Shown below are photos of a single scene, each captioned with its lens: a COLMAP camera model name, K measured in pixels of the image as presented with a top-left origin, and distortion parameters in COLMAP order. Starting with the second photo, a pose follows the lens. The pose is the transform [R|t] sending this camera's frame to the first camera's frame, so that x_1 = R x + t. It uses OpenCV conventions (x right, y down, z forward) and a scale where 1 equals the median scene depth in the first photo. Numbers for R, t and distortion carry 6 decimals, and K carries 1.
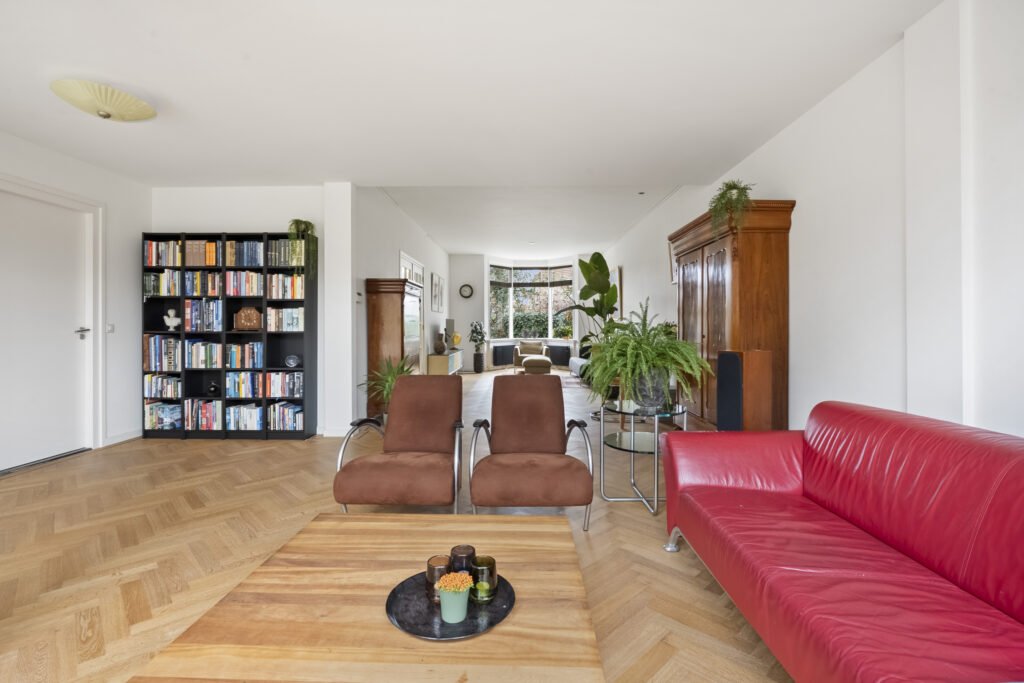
lens RADIAL K [[479.3, 0, 515.9], [0, 479.3, 324.2], [0, 0, 1]] dist [-0.003422, -0.000690]
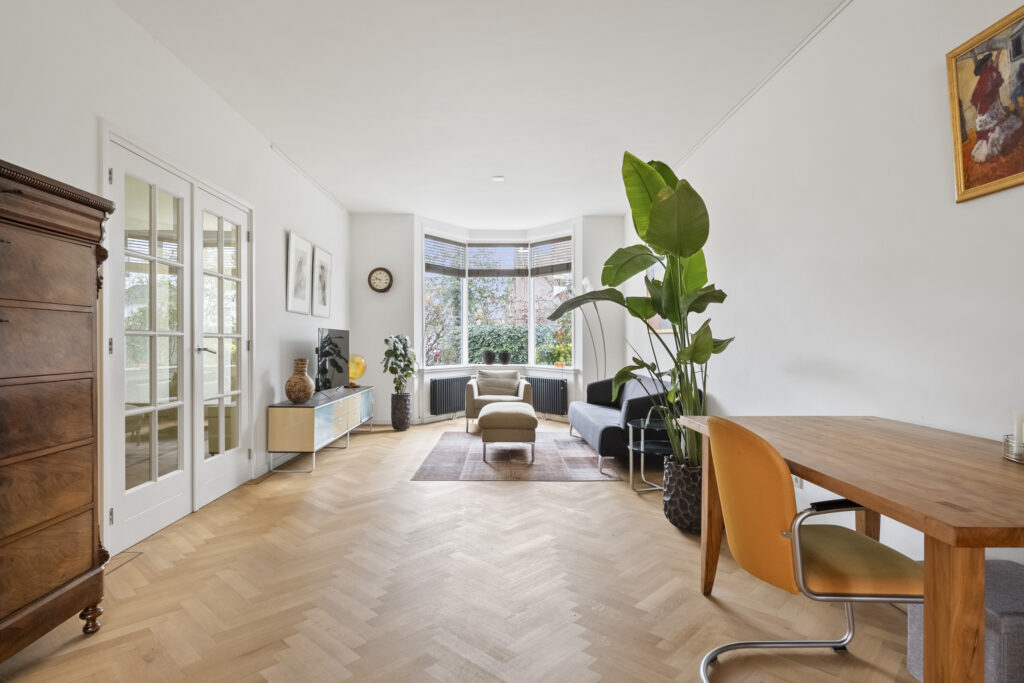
lens RADIAL K [[508.7, 0, 510.8], [0, 508.7, 342.4], [0, 0, 1]] dist [-0.006305, -0.000211]
pose [[0.999083, 0.003276, 0.042683, 0.021058], [-0.003303, 0.999994, 0.000576, 0.002017], [-0.042681, -0.000716, 0.999088, 0.412443]]
